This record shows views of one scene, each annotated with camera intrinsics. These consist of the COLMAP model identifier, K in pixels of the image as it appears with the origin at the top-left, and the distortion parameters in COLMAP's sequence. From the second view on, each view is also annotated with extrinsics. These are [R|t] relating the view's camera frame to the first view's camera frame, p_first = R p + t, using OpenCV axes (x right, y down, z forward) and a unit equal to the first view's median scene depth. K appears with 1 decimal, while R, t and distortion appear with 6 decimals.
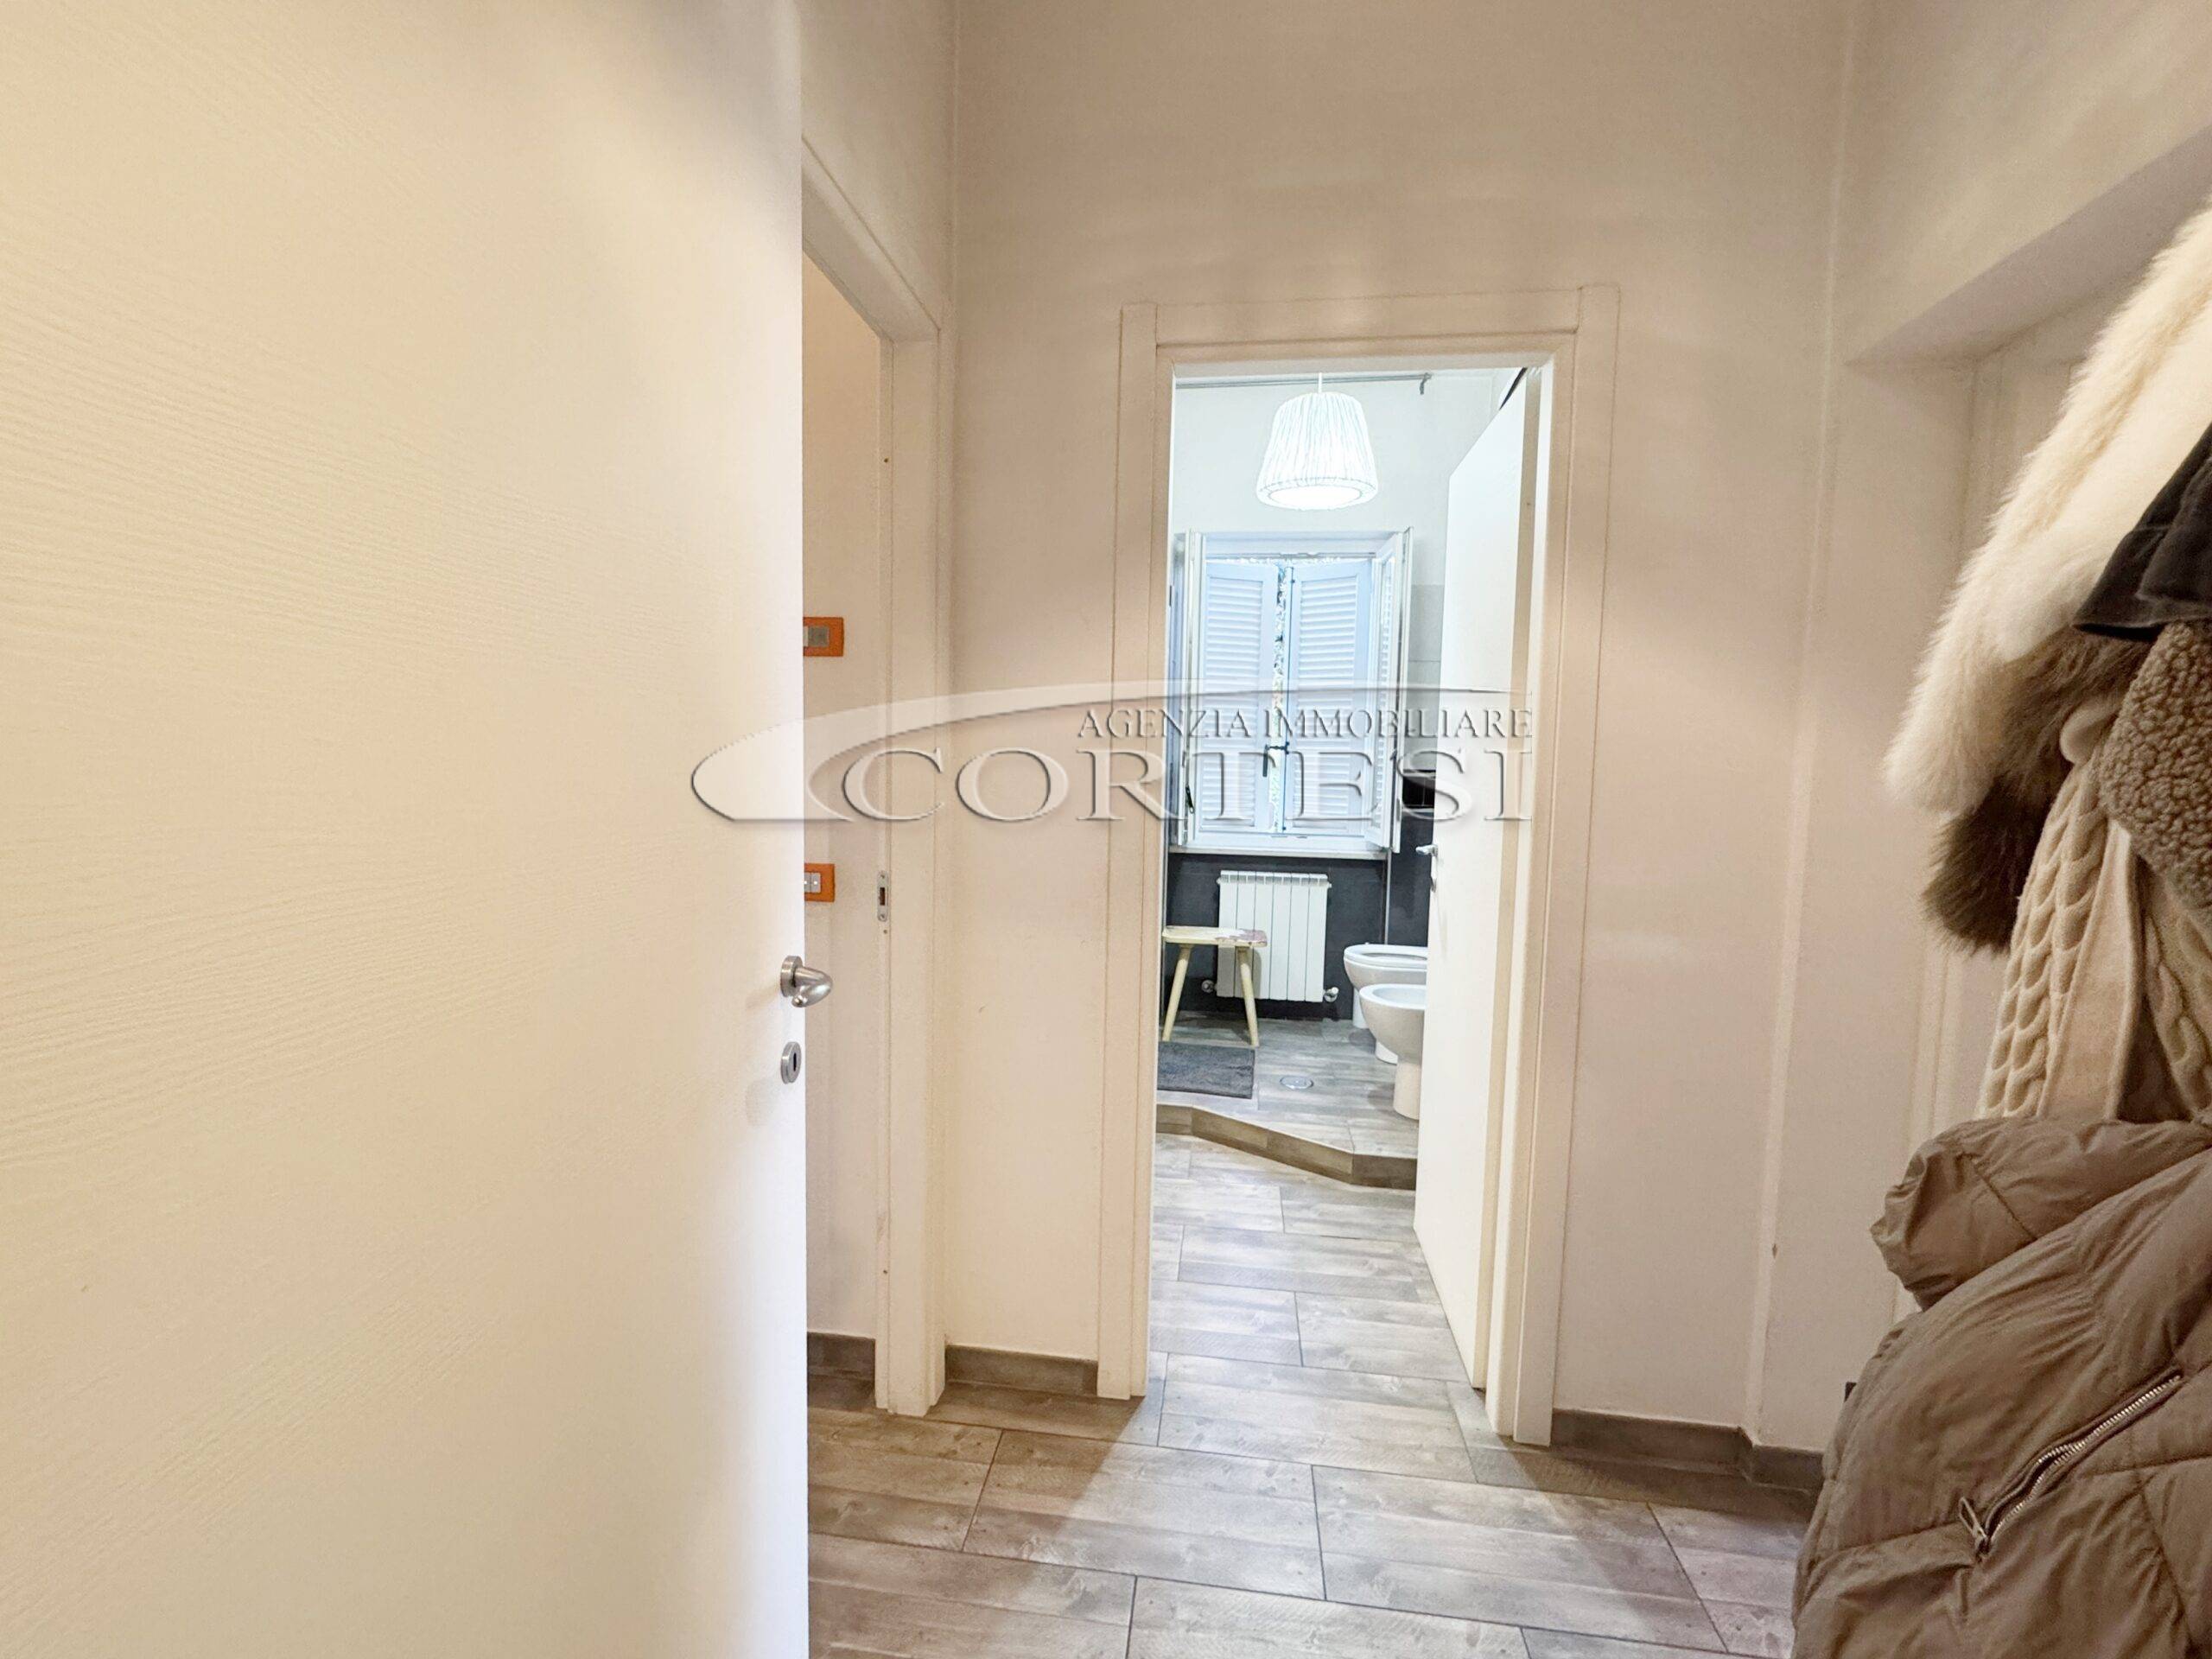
lens RADIAL K [[915.3, 0, 1104.3], [0, 915.3, 828.2], [0, 0, 1]] dist [0.000743, 0.000208]
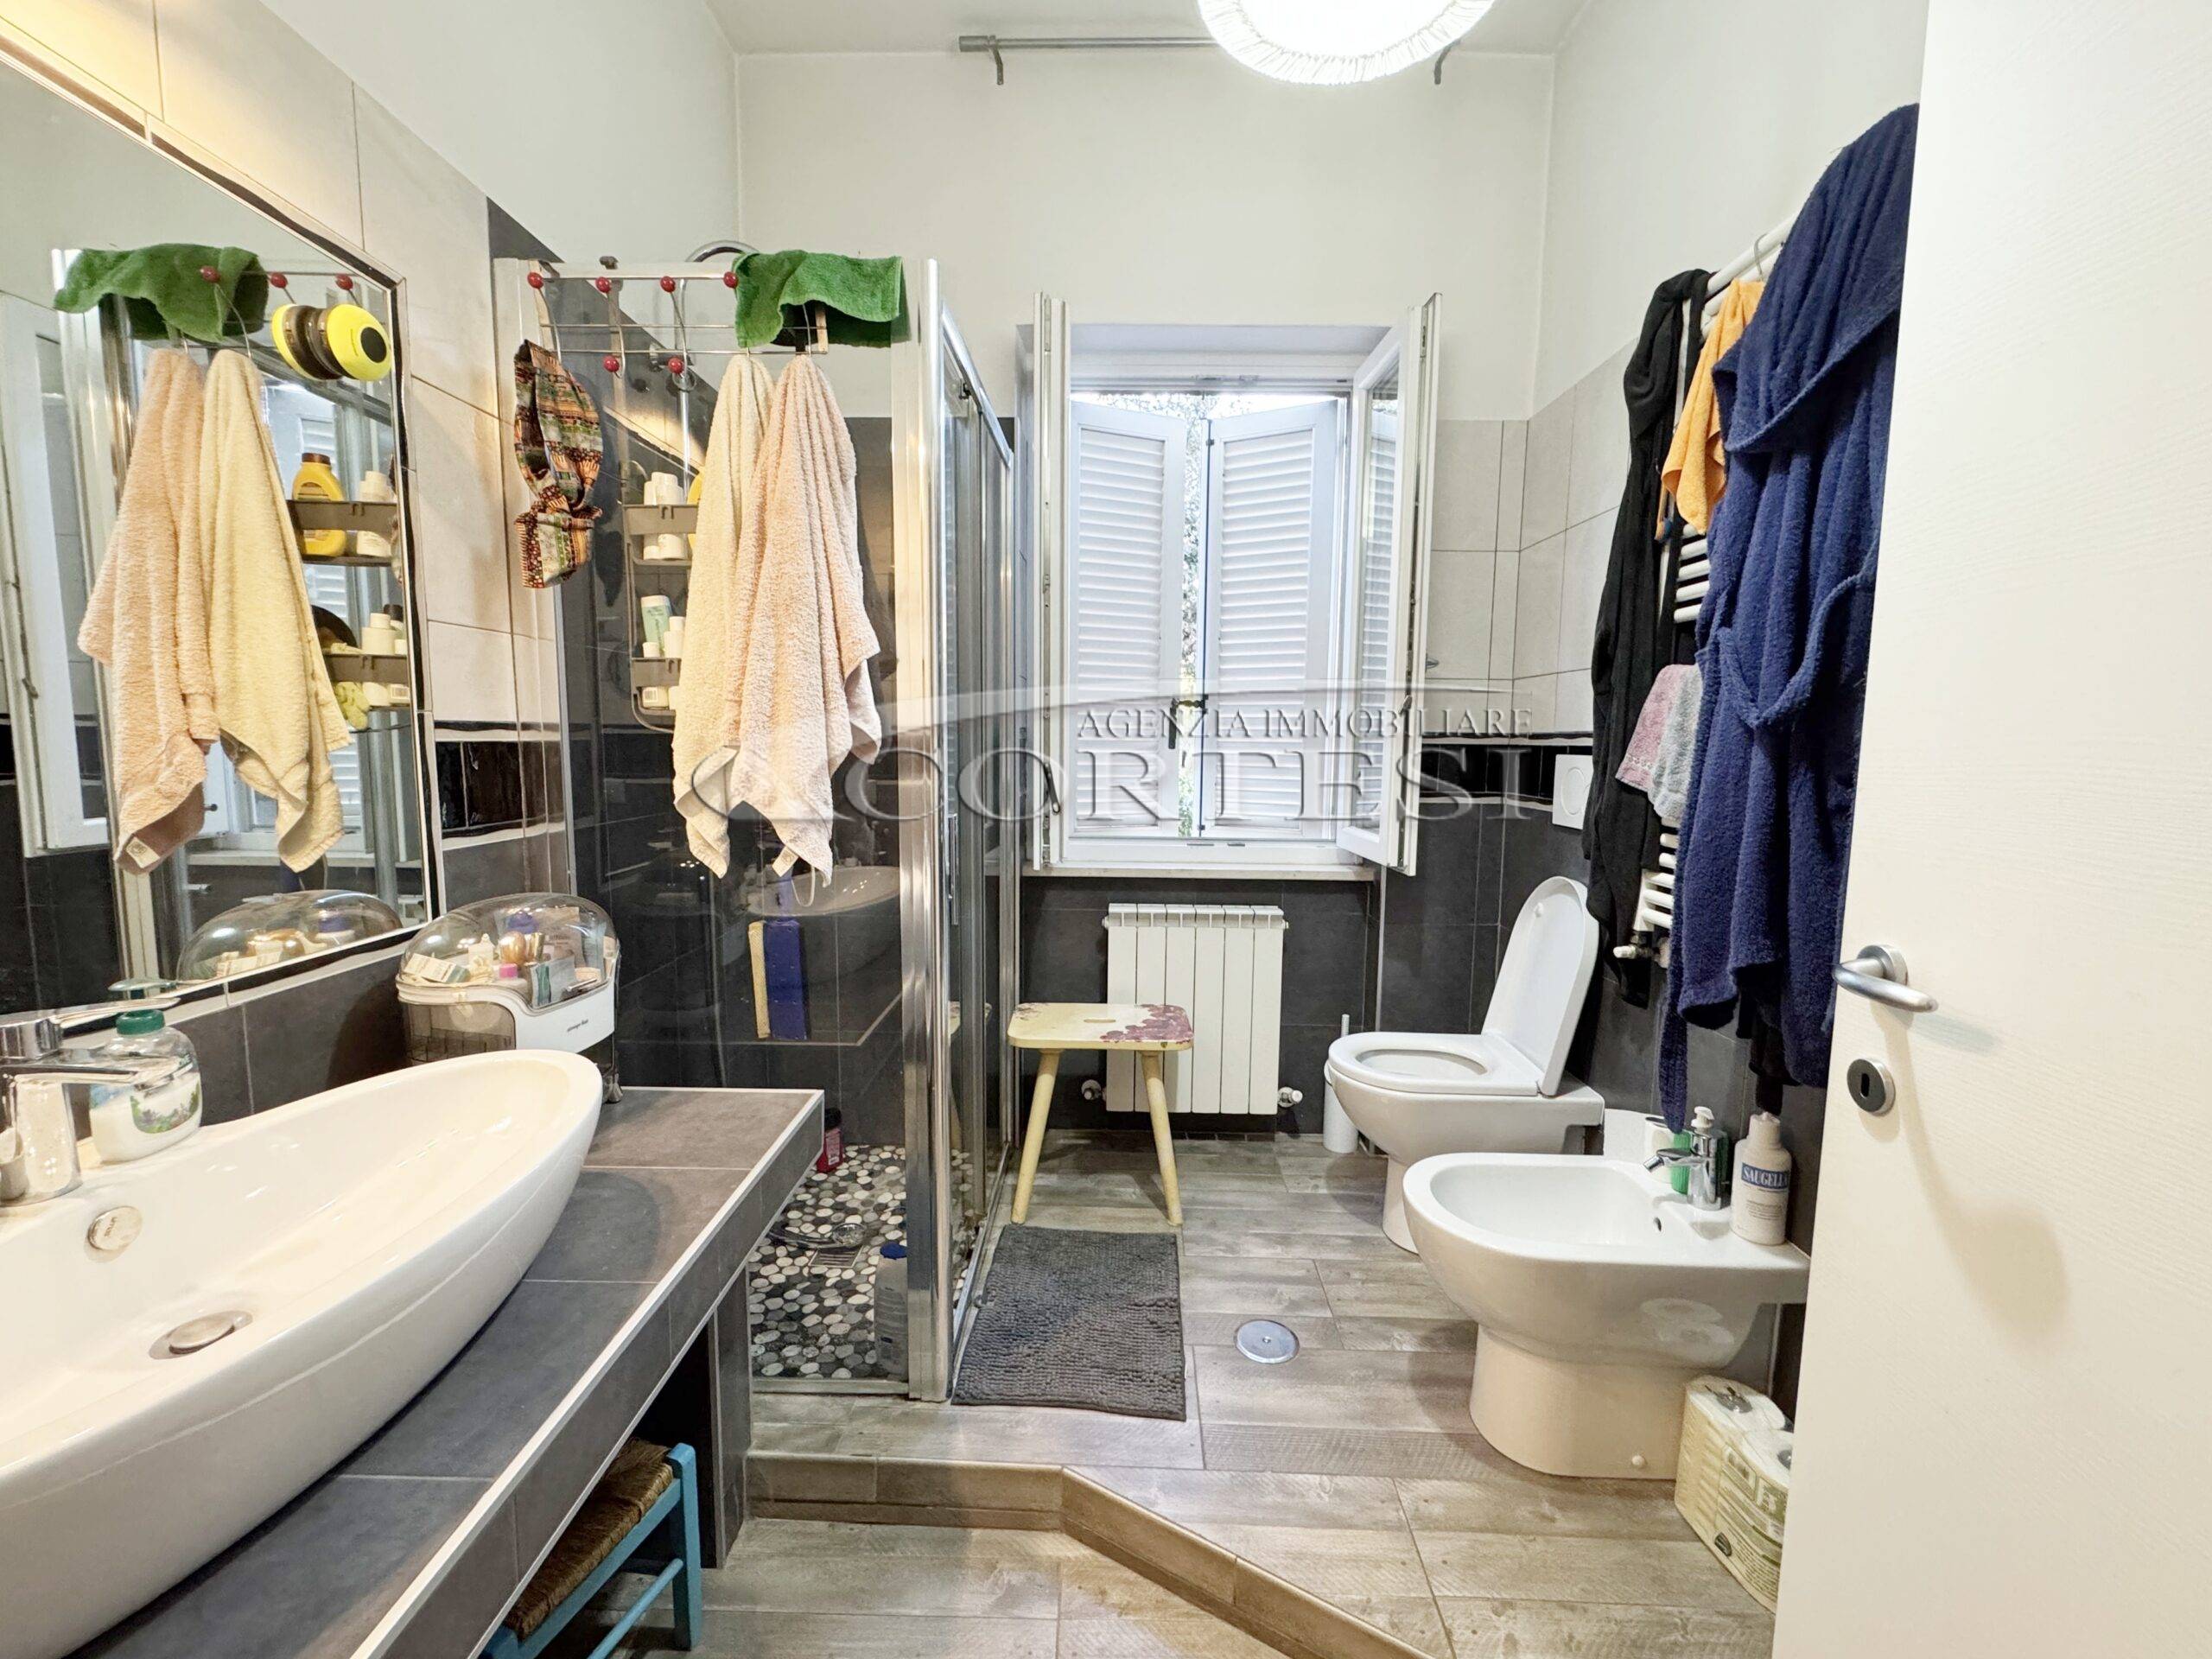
lens RADIAL K [[915.3, 0, 1104.3], [0, 915.3, 828.2], [0, 0, 1]] dist [0.000743, 0.000208]
pose [[0.991426, -0.022976, 0.128633, 0.049510], [0.019256, 0.999362, 0.030089, -0.022574], [-0.129243, -0.027354, 0.991236, 0.415830]]
